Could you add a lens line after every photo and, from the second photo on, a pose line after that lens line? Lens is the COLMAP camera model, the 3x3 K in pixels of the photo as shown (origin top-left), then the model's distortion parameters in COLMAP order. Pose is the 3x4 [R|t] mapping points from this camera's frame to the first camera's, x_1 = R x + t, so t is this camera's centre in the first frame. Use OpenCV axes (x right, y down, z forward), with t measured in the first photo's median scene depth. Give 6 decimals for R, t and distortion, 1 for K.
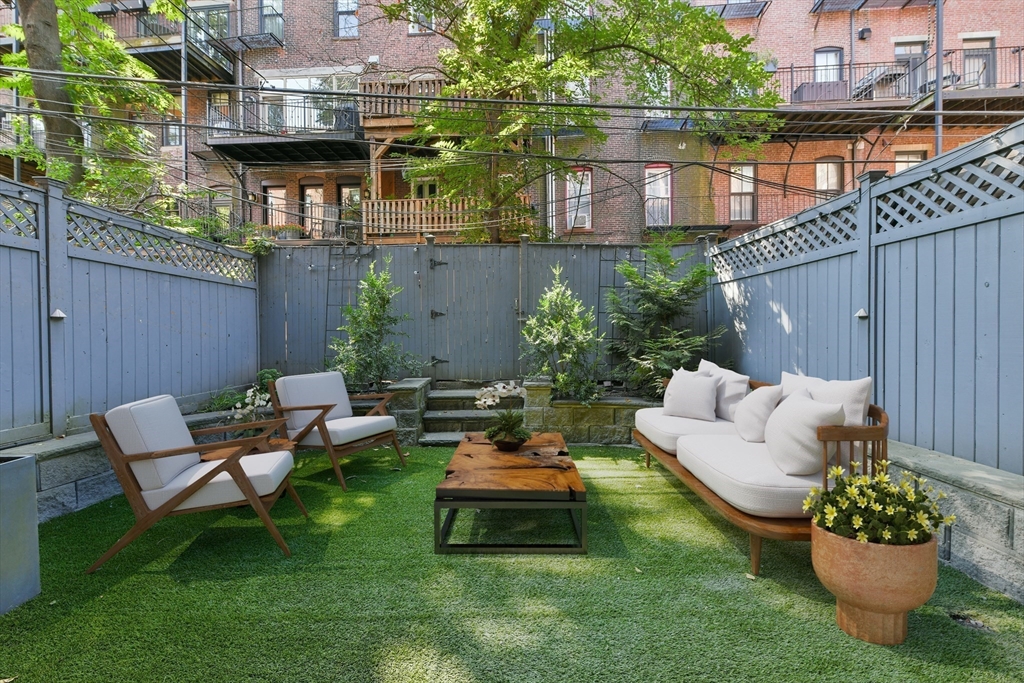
lens RADIAL K [[418.9, 0, 514.4], [0, 418.9, 337.4], [0, 0, 1]] dist [0.002425, 0.000367]
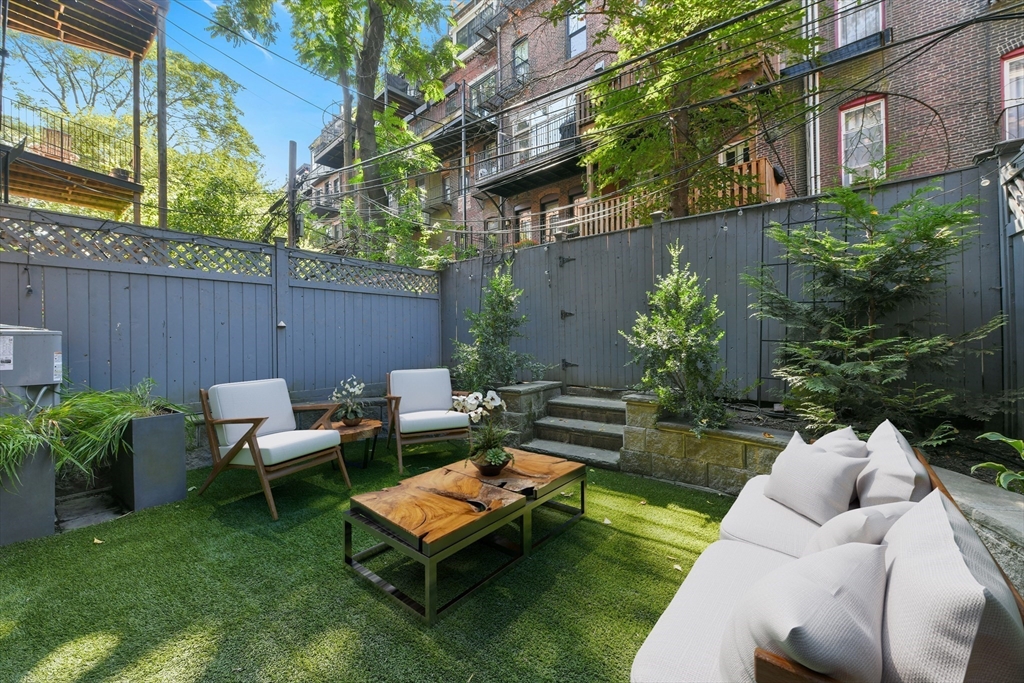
lens RADIAL K [[412.0, 0, 515.7], [0, 412.0, 337.8], [0, 0, 1]] dist [0.005483, 0.000338]
pose [[0.786066, -0.002895, -0.618136, 0.315088], [0.002402, 0.999996, -0.001629, -0.002069], [0.618138, -0.000205, 0.786070, 0.217011]]
